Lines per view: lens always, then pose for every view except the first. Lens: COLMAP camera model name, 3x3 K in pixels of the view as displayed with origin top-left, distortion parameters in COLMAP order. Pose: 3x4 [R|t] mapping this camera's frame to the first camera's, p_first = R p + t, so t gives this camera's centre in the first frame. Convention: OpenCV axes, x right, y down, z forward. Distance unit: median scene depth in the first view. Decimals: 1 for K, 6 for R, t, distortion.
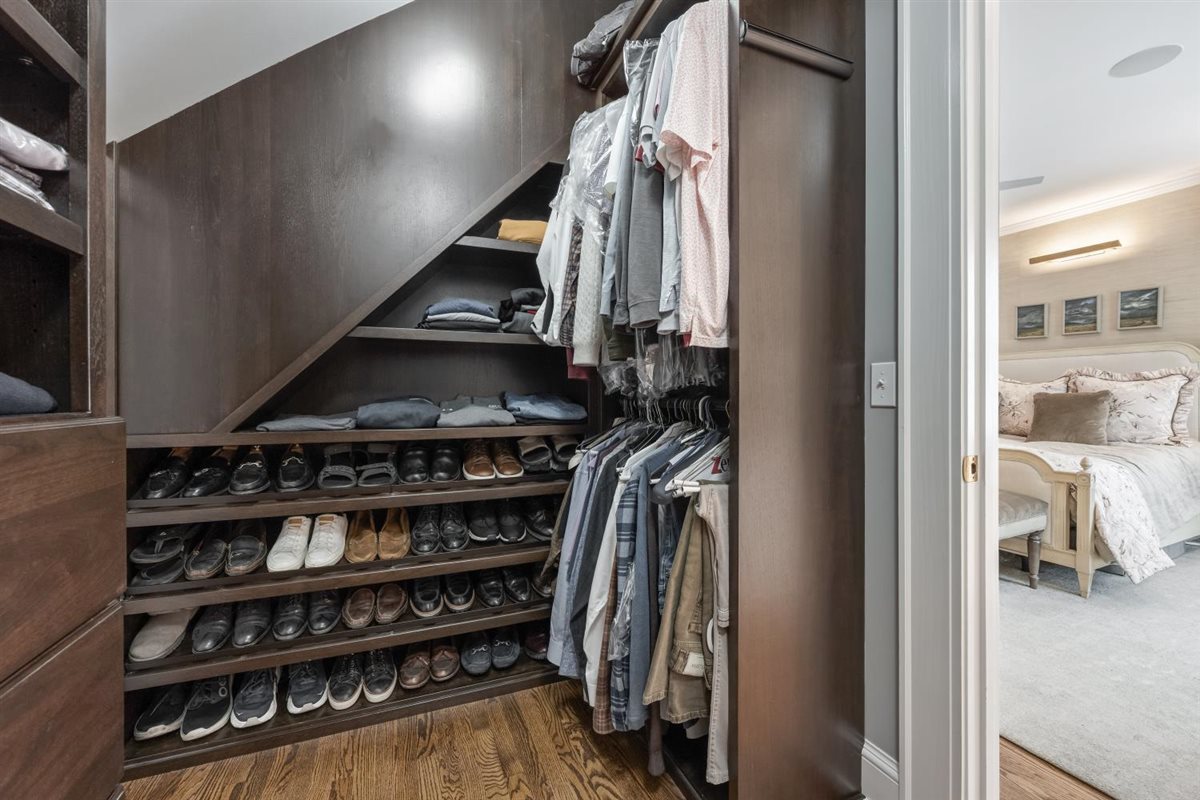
lens RADIAL K [[483.1, 0, 601.0], [0, 483.1, 397.0], [0, 0, 1]] dist [-0.004856, -0.000590]
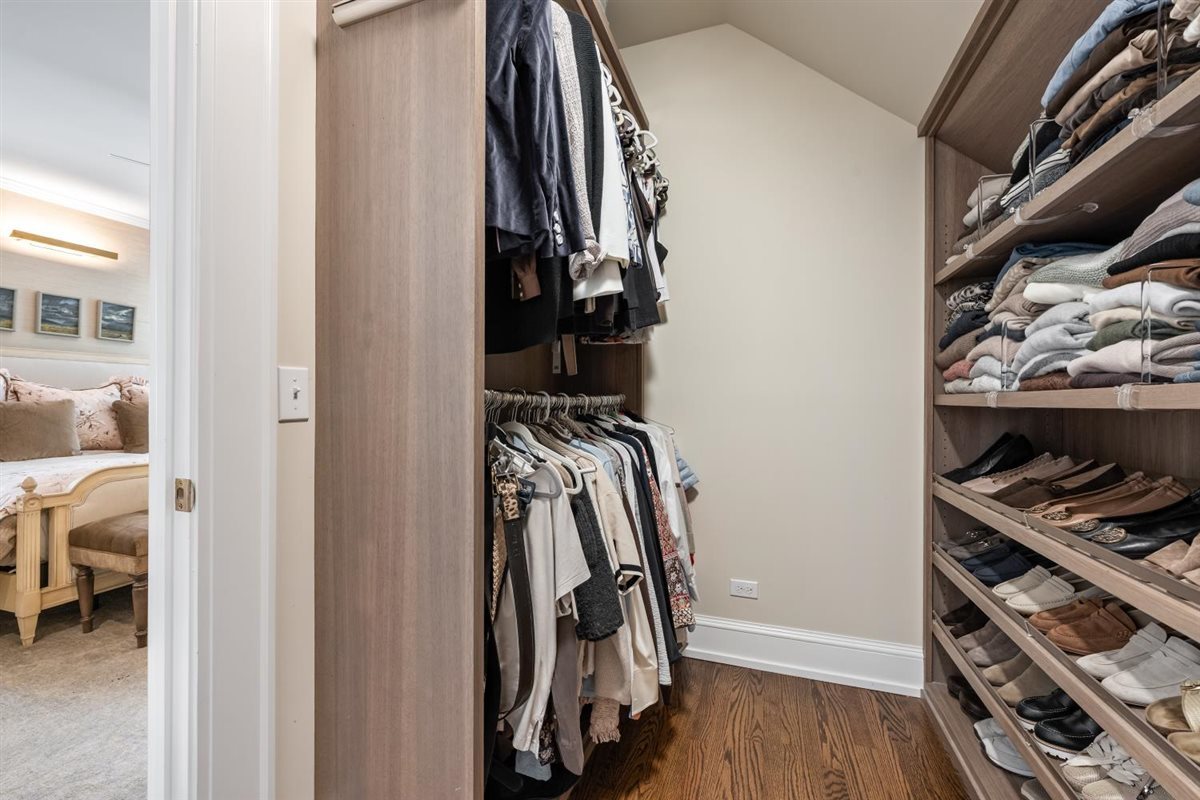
lens RADIAL K [[483.1, 0, 603.8], [0, 483.1, 398.1], [0, 0, 1]] dist [-0.004856, -0.000590]
pose [[-0.750142, 0.006177, 0.661248, -0.370230], [0.001616, 0.999971, -0.007508, -0.005001], [-0.661275, -0.004563, -0.750130, 1.013303]]
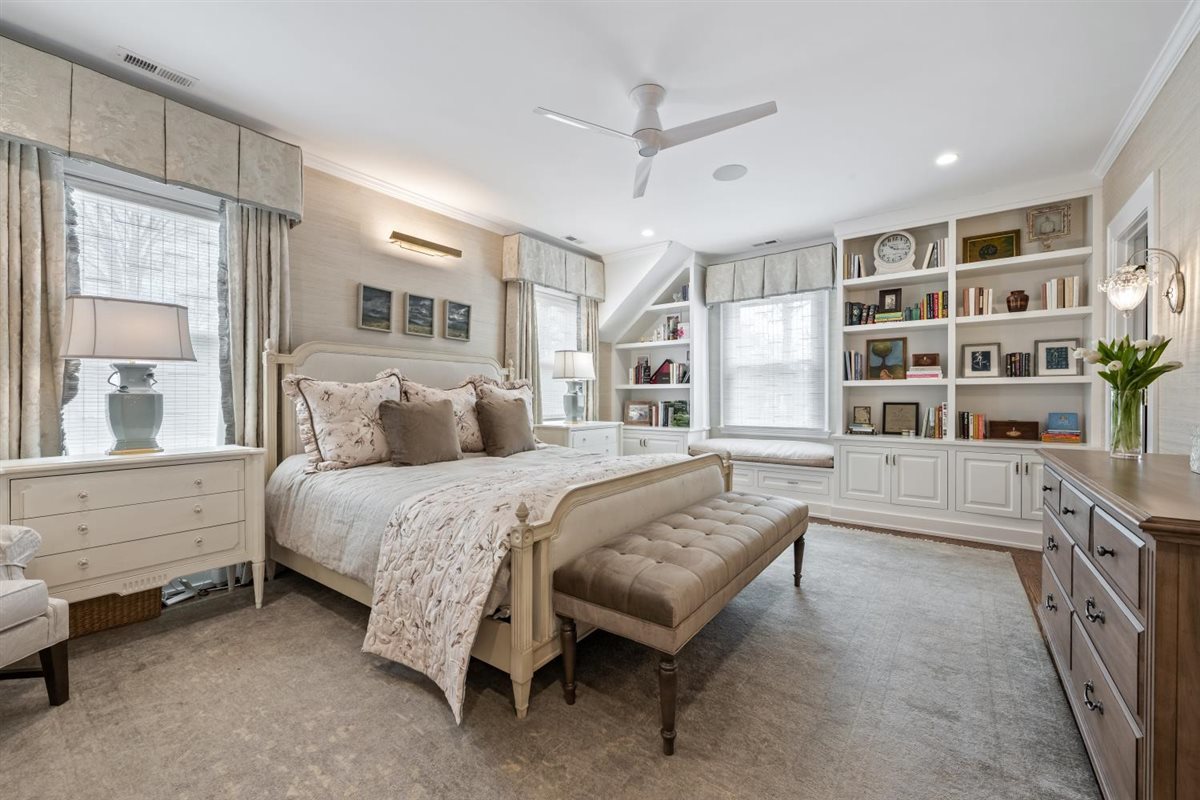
lens RADIAL K [[483.1, 0, 598.0], [0, 483.1, 398.5], [0, 0, 1]] dist [-0.004856, -0.000590]
pose [[-0.490902, 0.000415, 0.871215, 0.034951], [0.002483, 0.999996, 0.000923, -0.012167], [-0.871211, 0.002616, -0.490901, 1.172605]]
